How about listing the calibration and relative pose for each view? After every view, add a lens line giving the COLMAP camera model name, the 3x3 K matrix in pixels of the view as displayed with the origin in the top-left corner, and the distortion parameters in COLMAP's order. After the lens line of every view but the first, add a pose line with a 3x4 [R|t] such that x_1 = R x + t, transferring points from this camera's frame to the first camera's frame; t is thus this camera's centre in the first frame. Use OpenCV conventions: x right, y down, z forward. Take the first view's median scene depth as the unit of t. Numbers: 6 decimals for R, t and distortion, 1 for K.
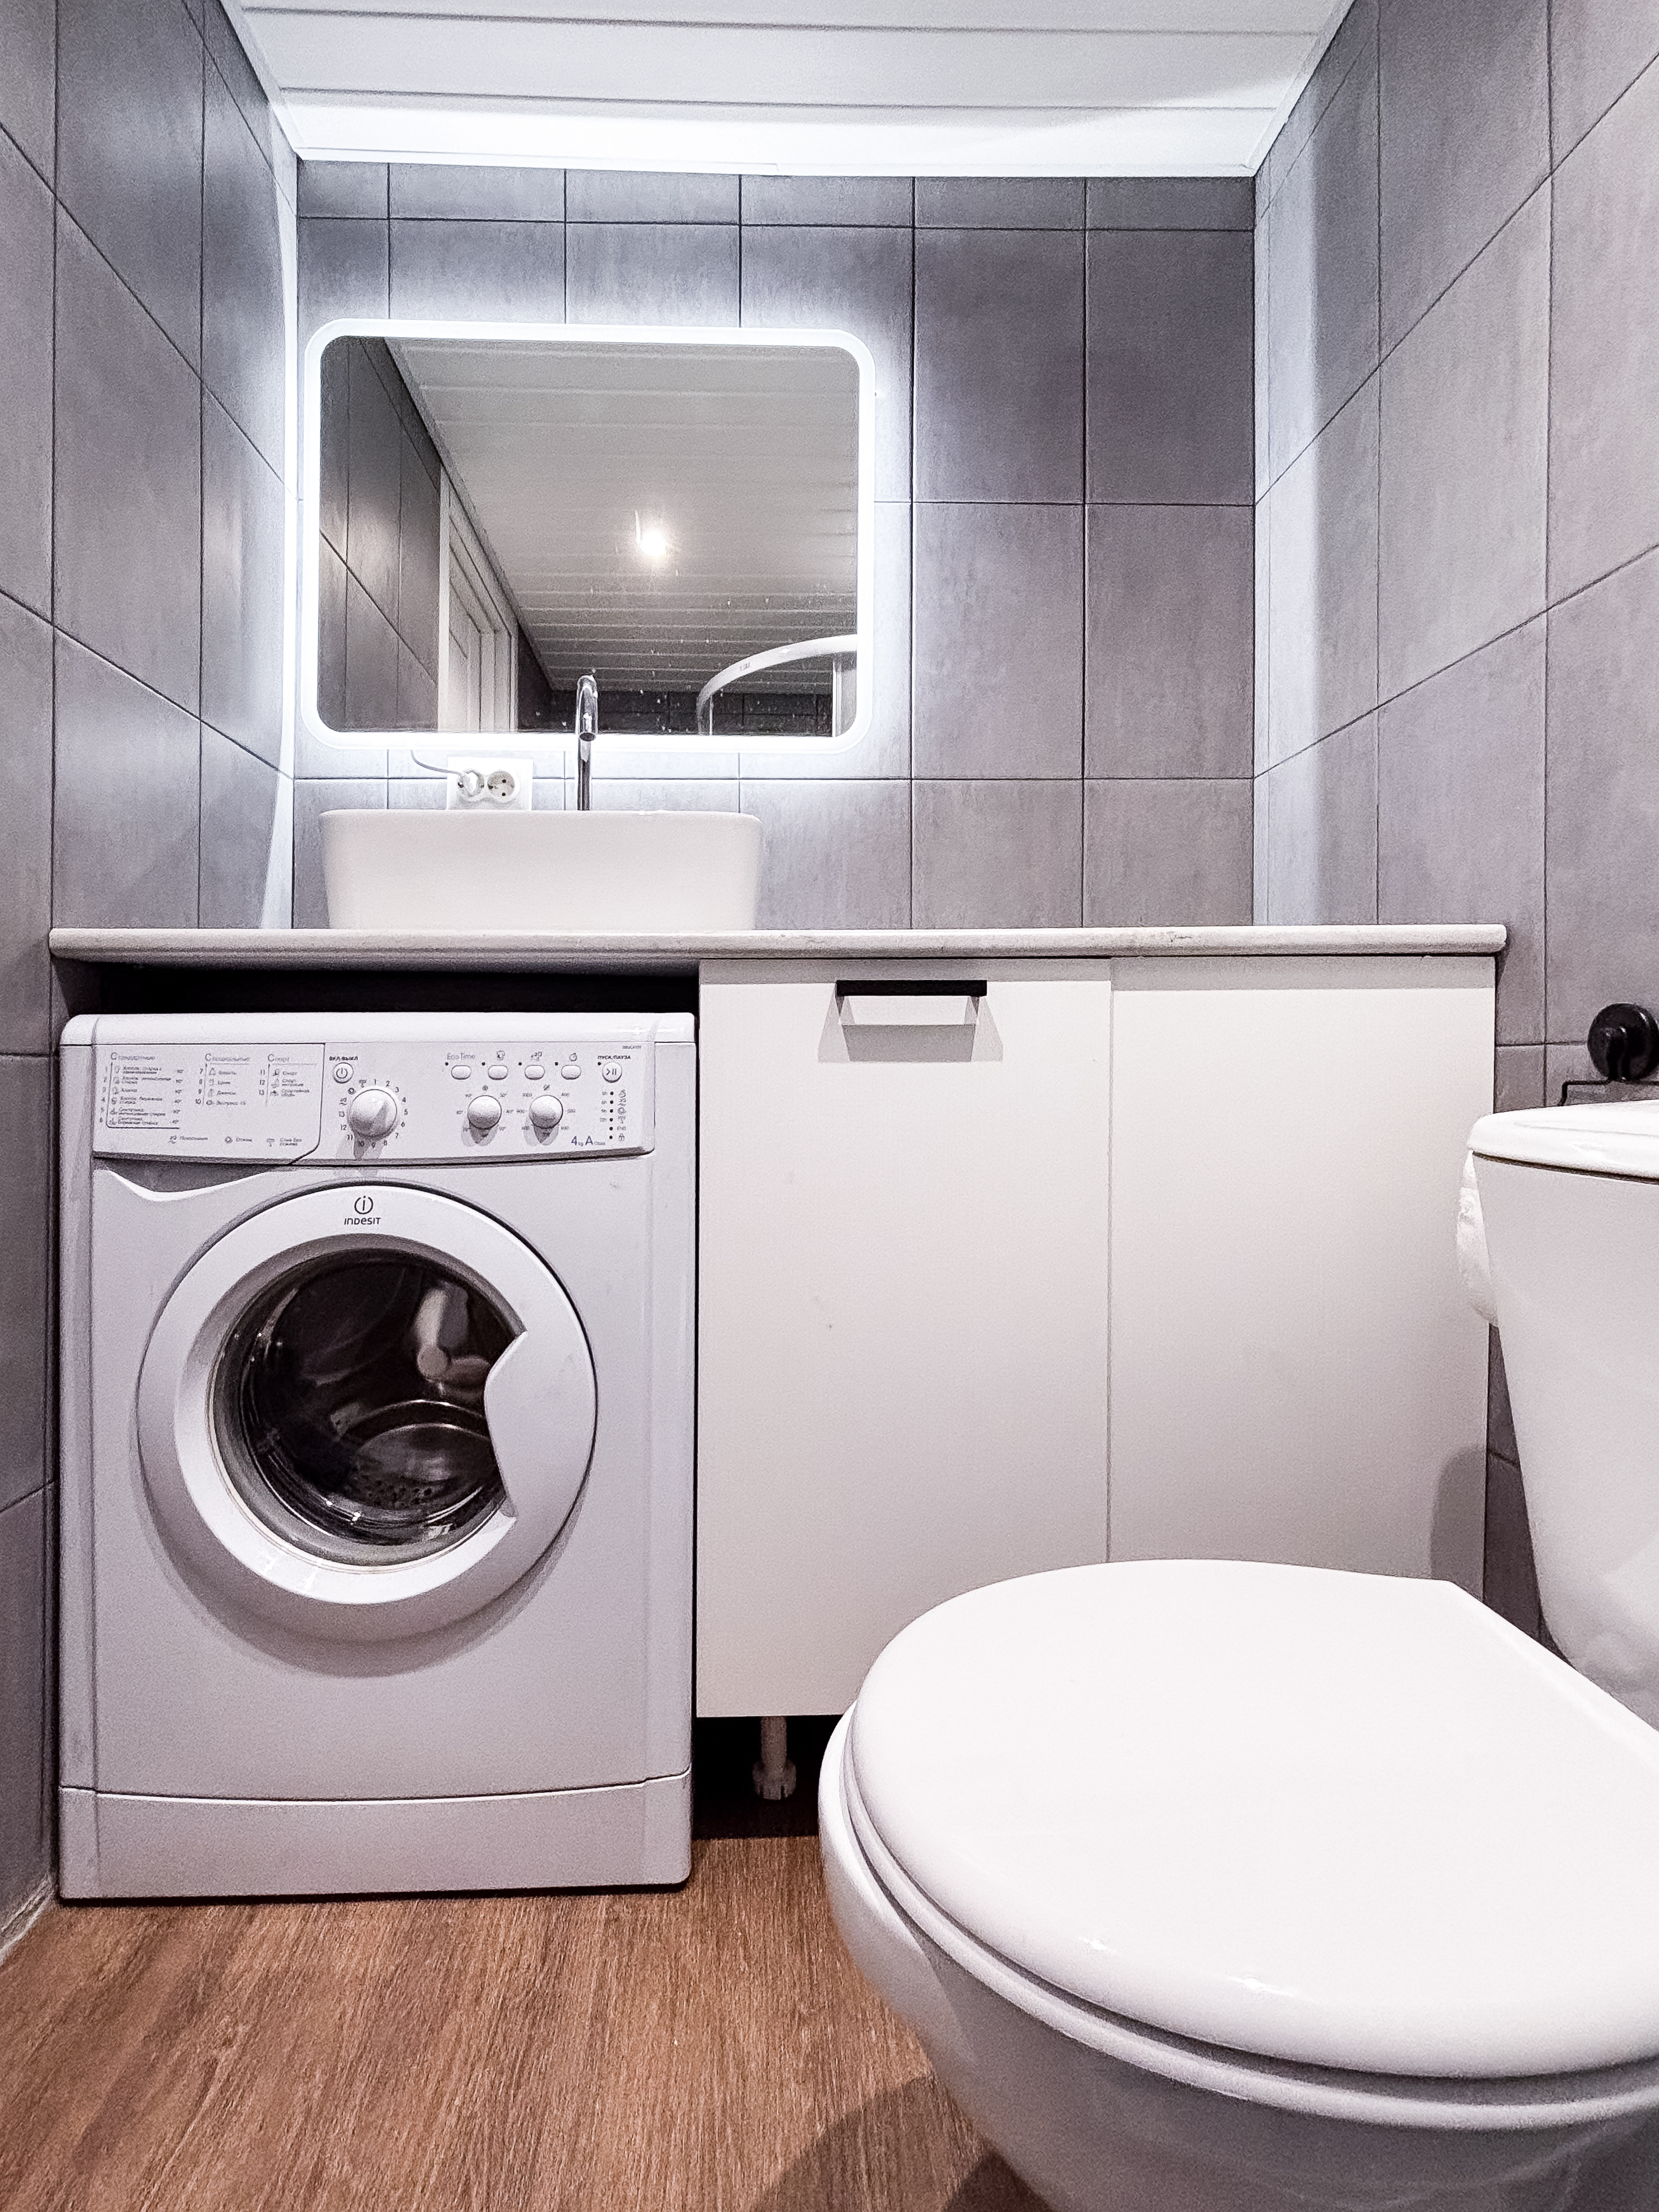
lens RADIAL K [[1018.2, 0, 829.5], [0, 1018.2, 1106.0], [0, 0, 1]] dist [-0.015235, 0.008746]
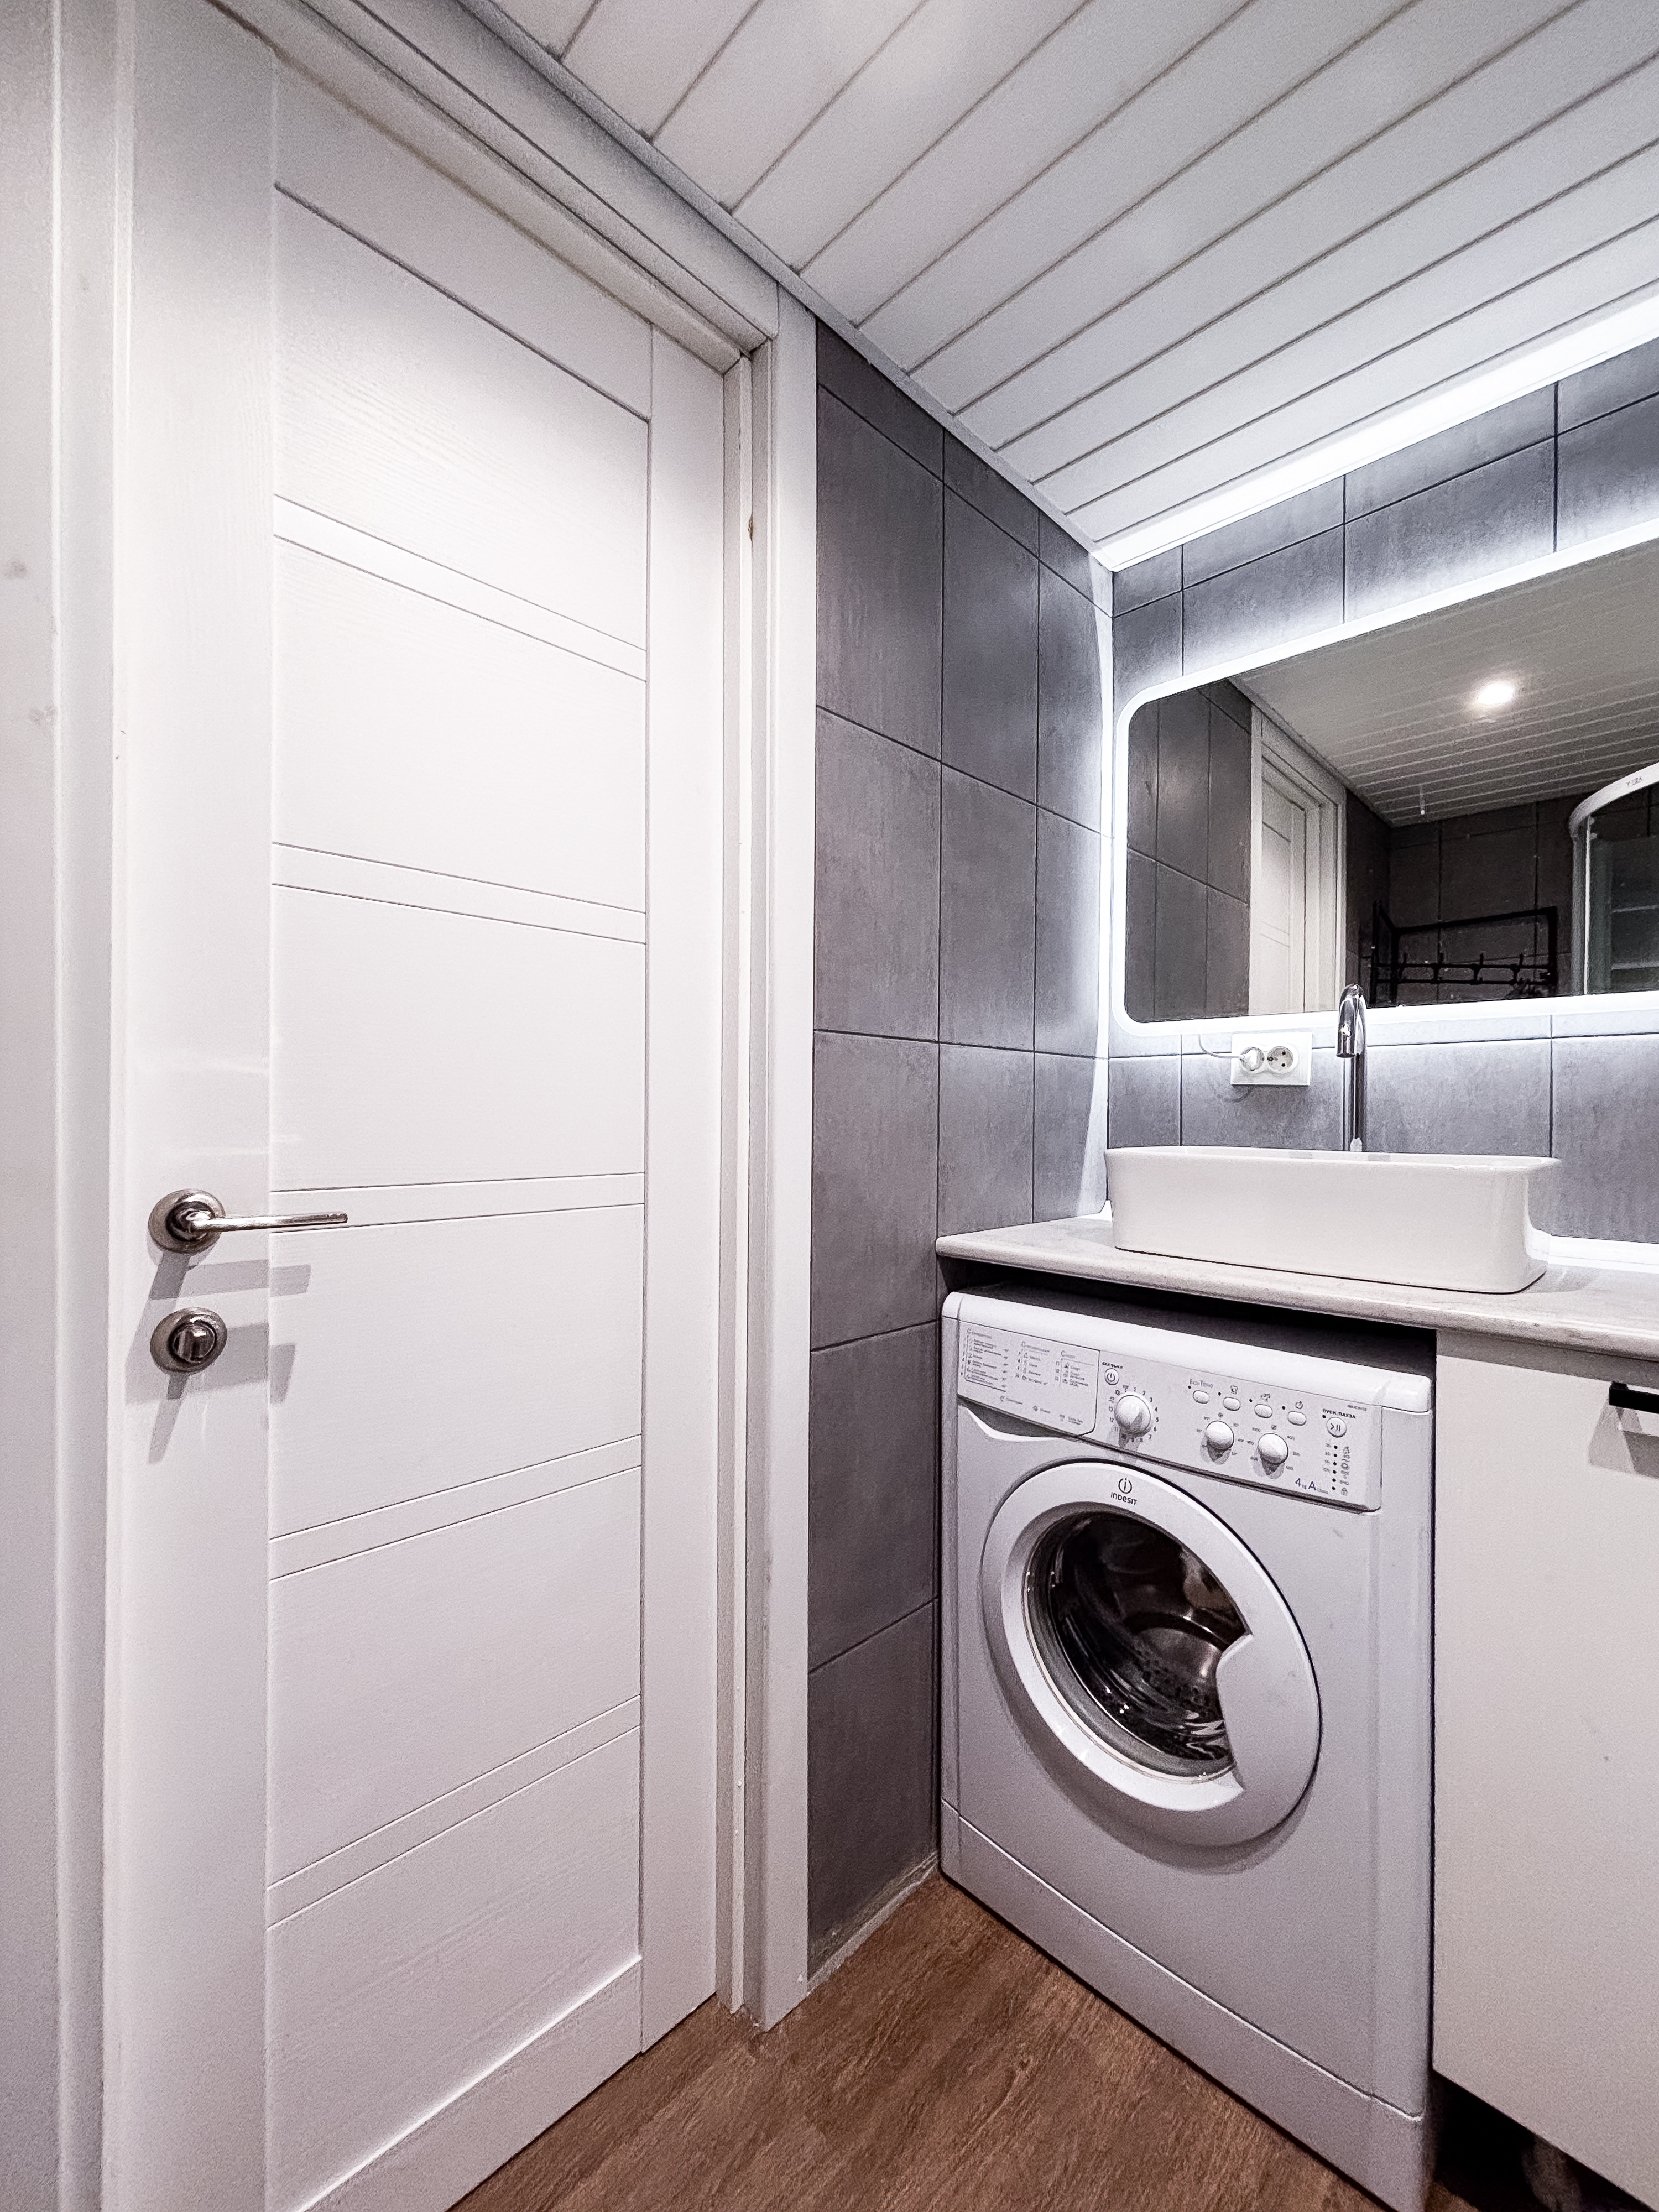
lens RADIAL K [[1018.2, 0, 829.5], [0, 1018.2, 1106.0], [0, 0, 1]] dist [-0.015235, 0.008746]
pose [[0.672687, 0.022514, -0.739584, 0.205641], [-0.011768, 0.999736, 0.019729, -0.383843], [0.739833, -0.004568, 0.672775, -0.101788]]
